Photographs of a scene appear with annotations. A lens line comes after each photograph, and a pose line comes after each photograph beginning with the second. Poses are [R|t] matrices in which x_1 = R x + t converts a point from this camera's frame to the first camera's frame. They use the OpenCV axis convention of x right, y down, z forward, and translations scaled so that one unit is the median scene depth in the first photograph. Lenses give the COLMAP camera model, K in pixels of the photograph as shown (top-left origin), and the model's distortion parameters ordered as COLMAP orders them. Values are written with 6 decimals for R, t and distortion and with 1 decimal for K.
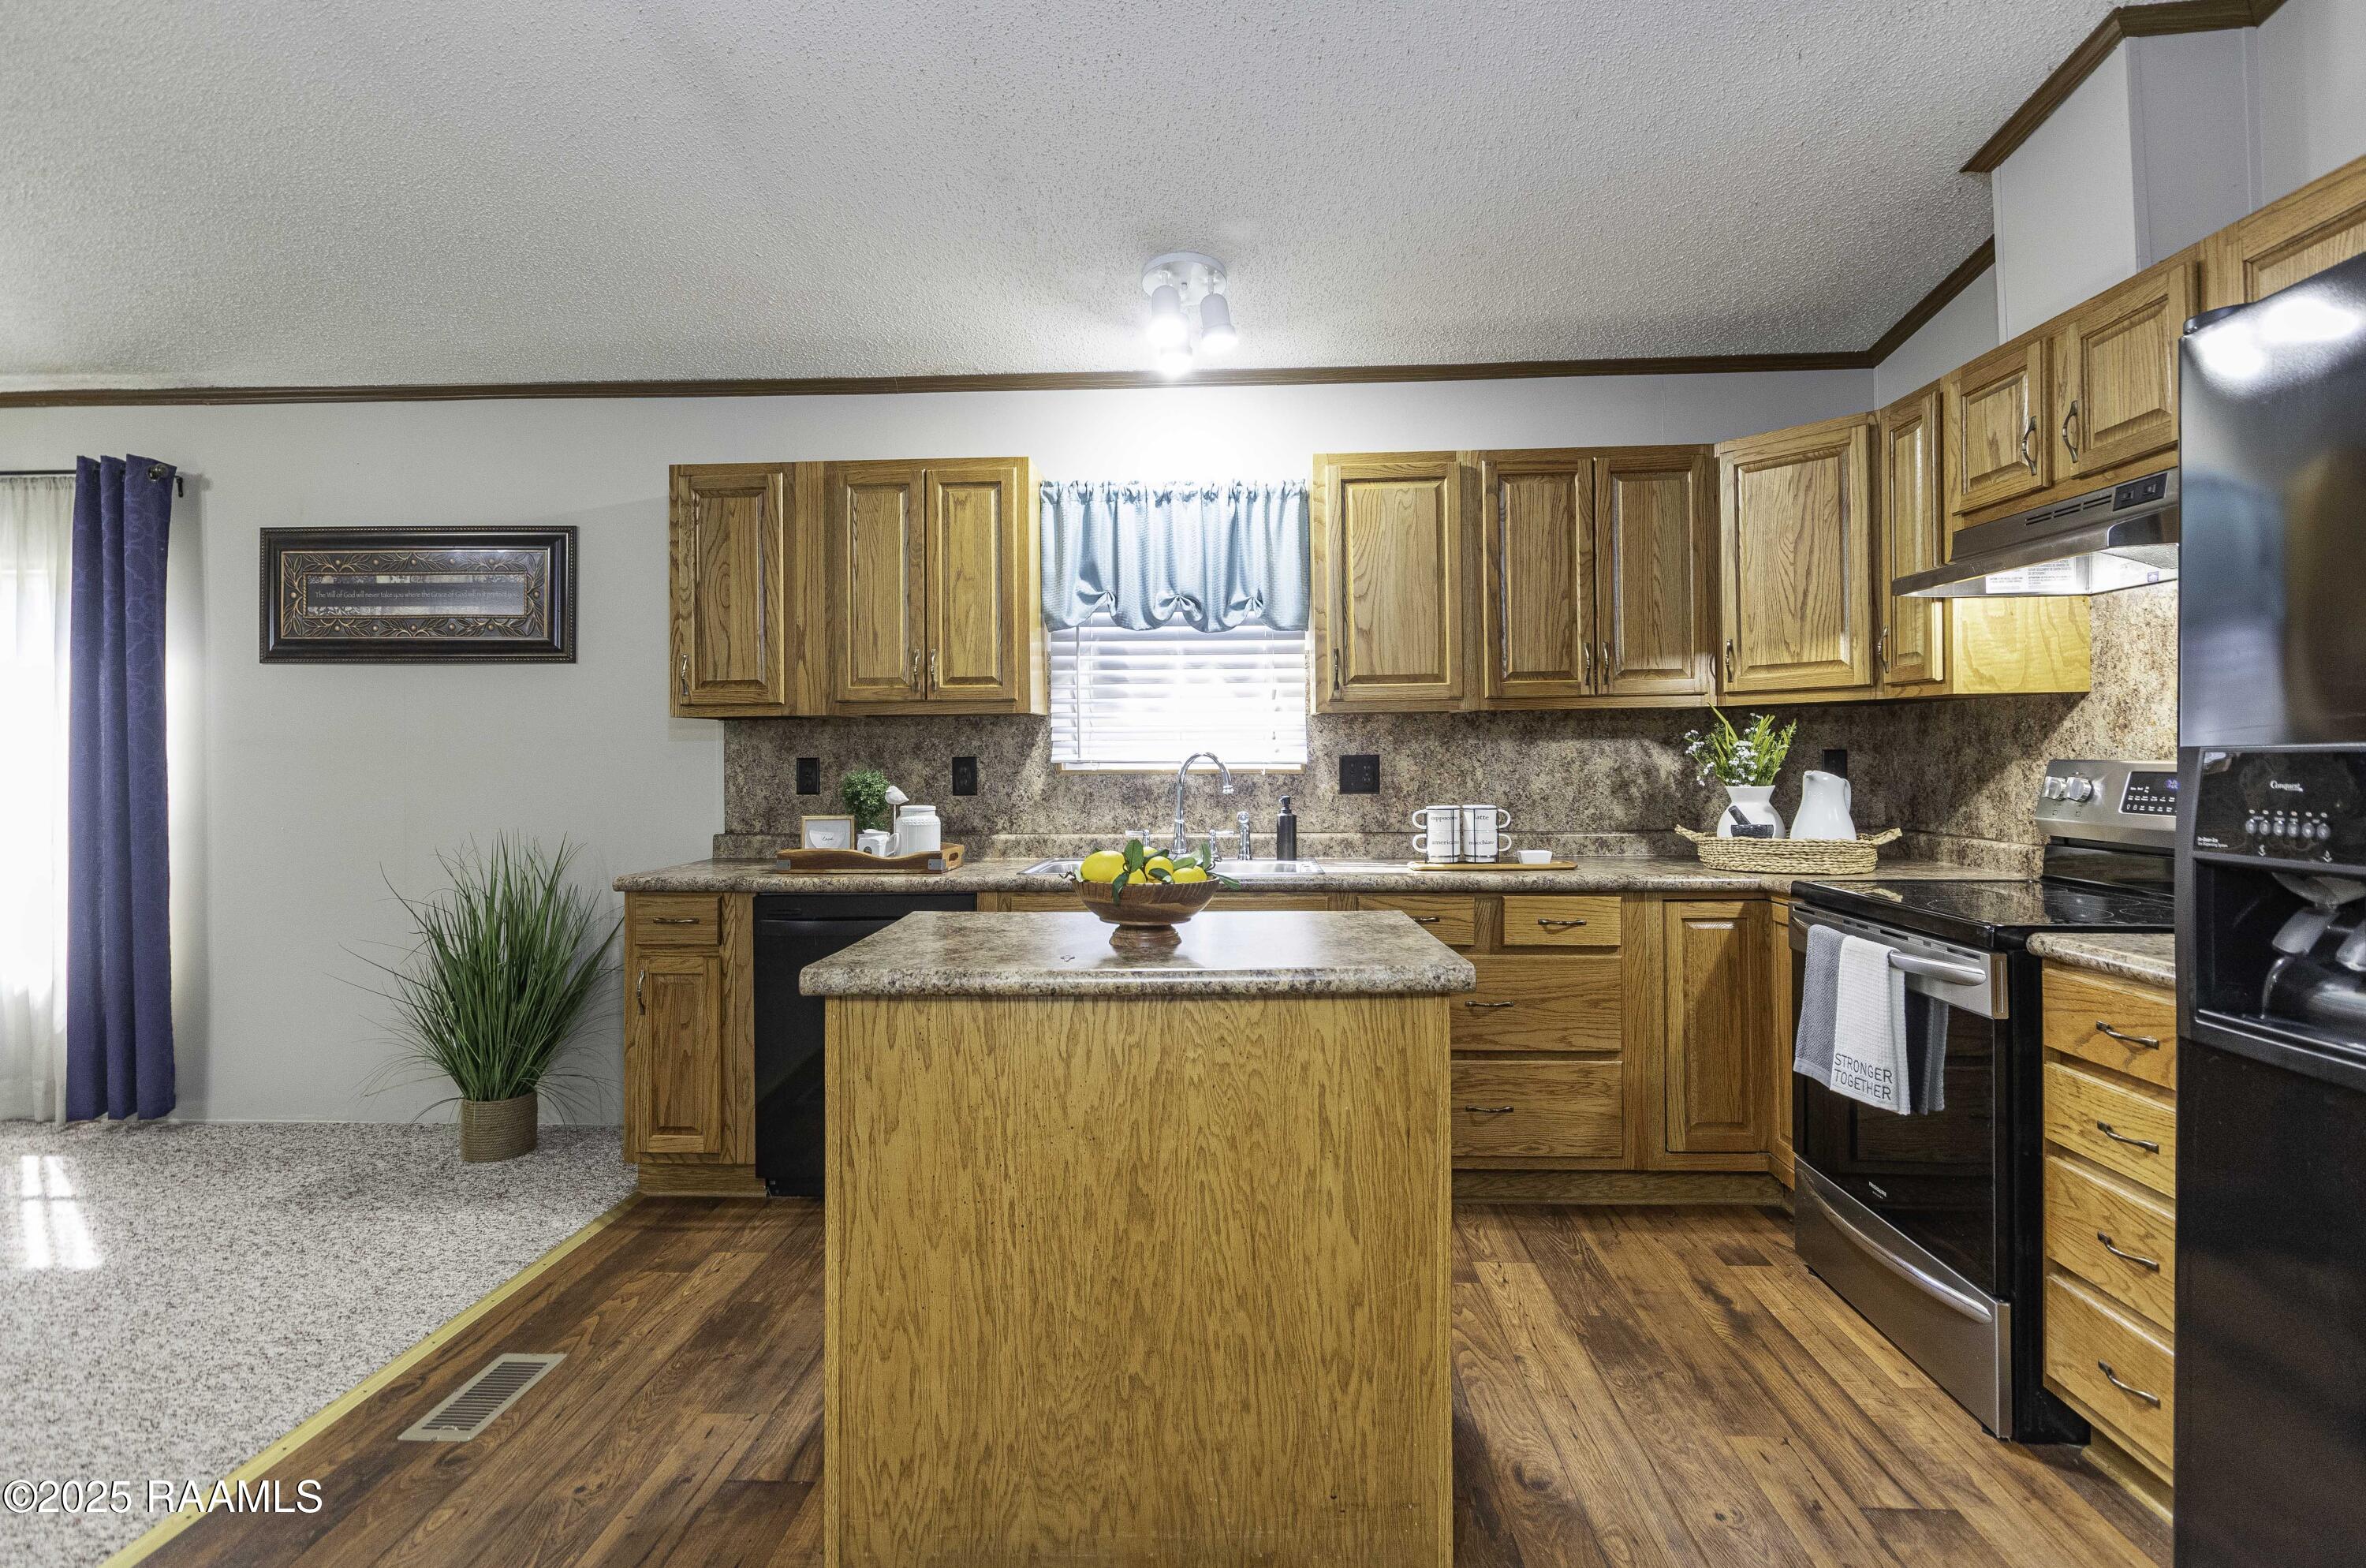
lens RADIAL K [[1202.3, 0, 1172.6], [0, 1202.3, 737.8], [0, 0, 1]] dist [-0.003939, -0.001443]
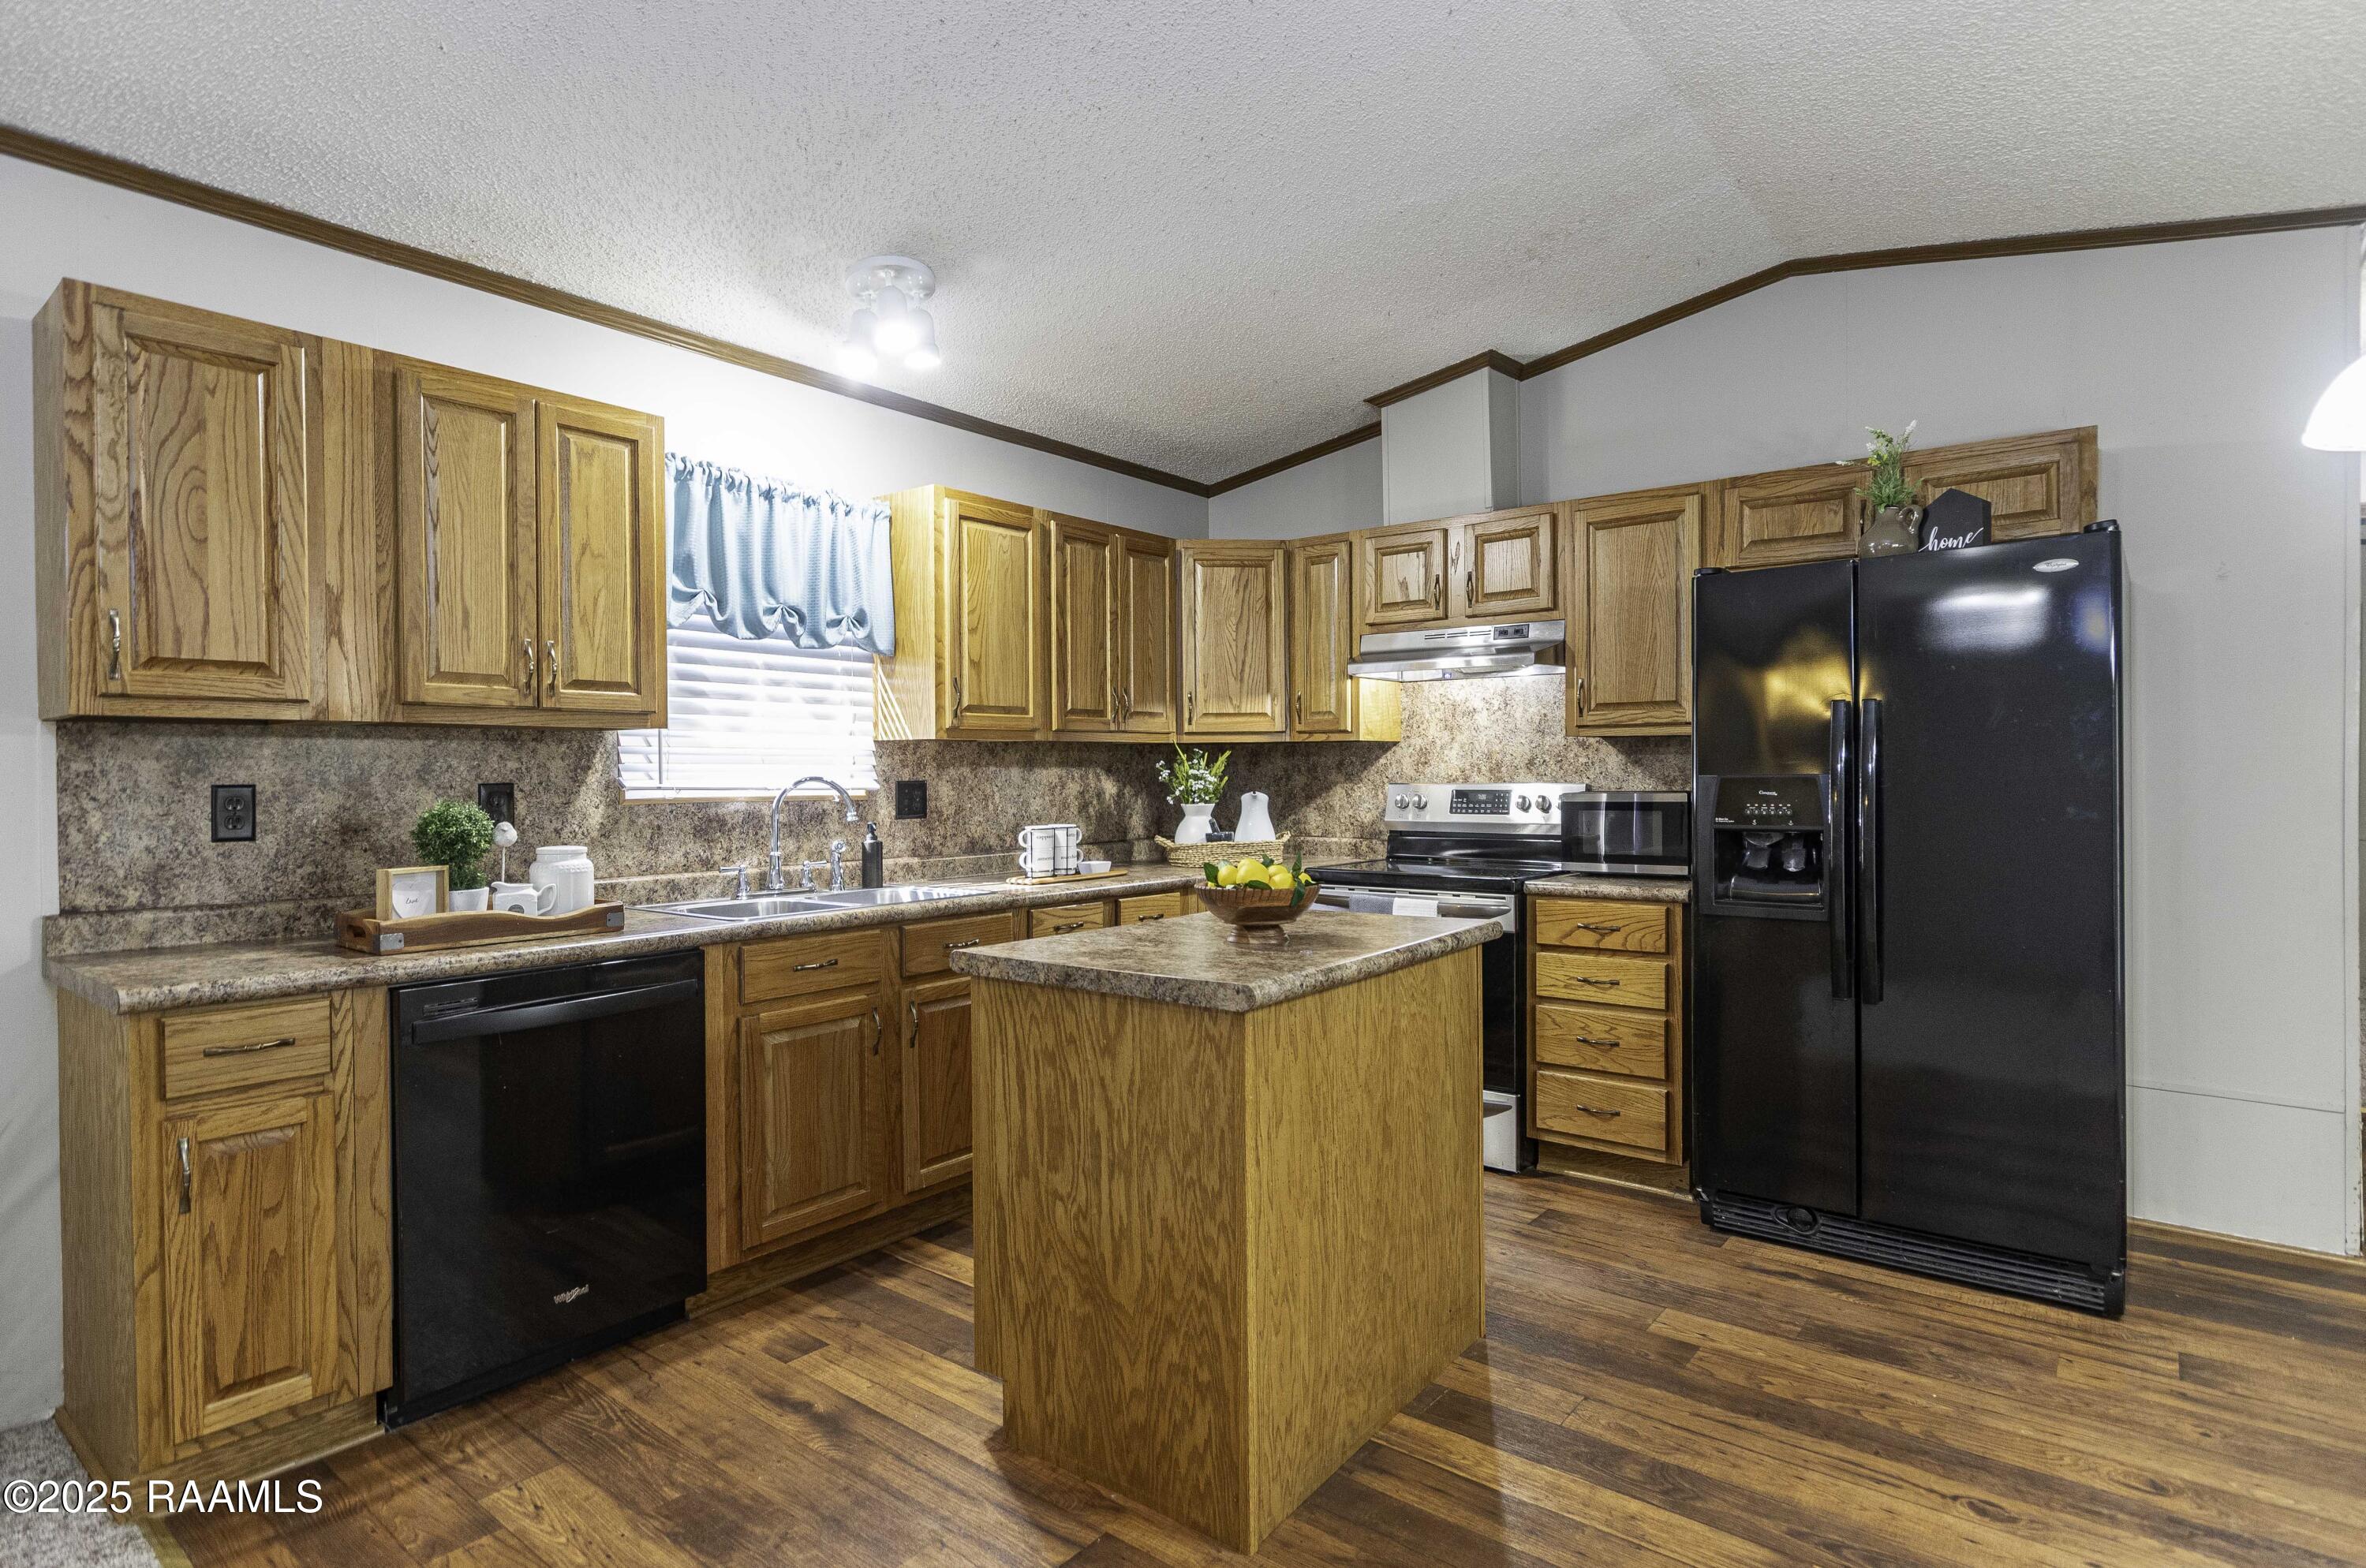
lens RADIAL K [[1214.1, 0, 1188.7], [0, 1214.1, 785.6], [0, 0, 1]] dist [0.011203, -0.004426]
pose [[0.573049, -0.003390, 0.819514, -0.619807], [-0.010472, 0.999880, 0.011459, 0.004917], [-0.819454, -0.015149, 0.572945, 0.231613]]
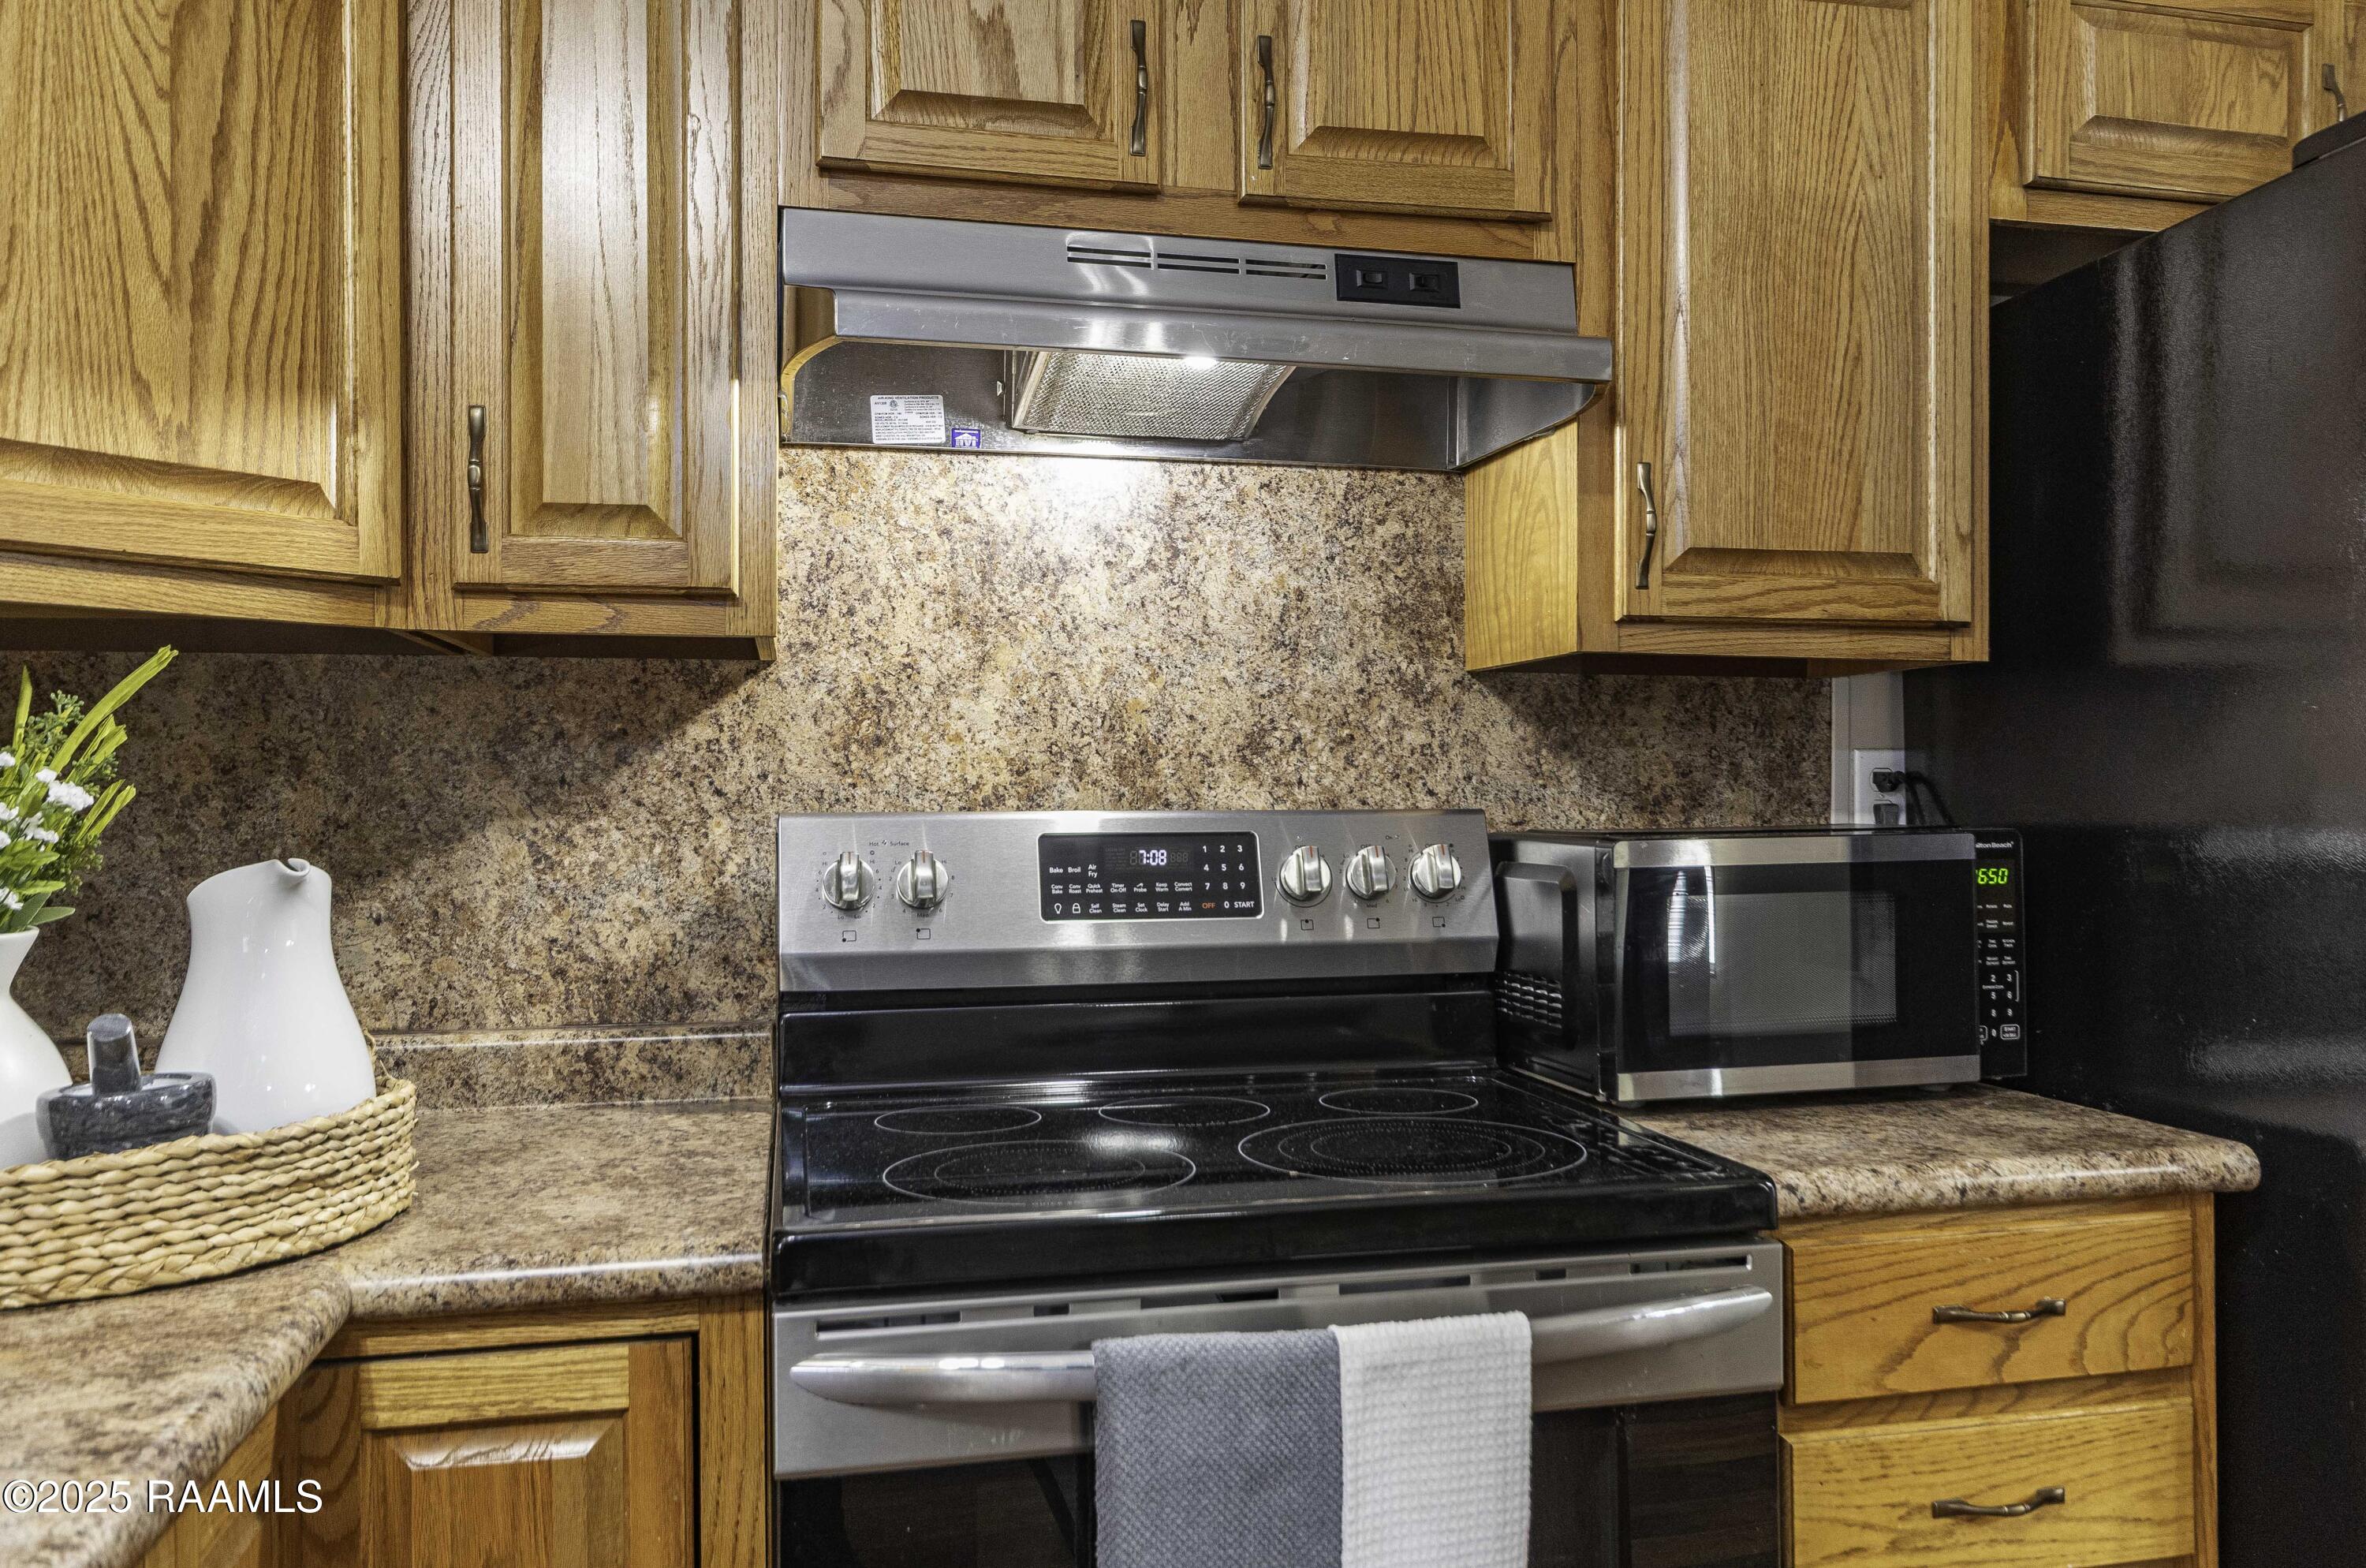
lens RADIAL K [[1774.2, 0, 1179.6], [0, 1774.2, 779.5], [0, 0, 1]] dist [-0.000729, -0.004762]
pose [[-0.278157, 0.017632, 0.960374, 0.069134], [-0.004999, 0.999791, -0.019804, 0.014884], [-0.960523, -0.010309, -0.278011, 0.844344]]
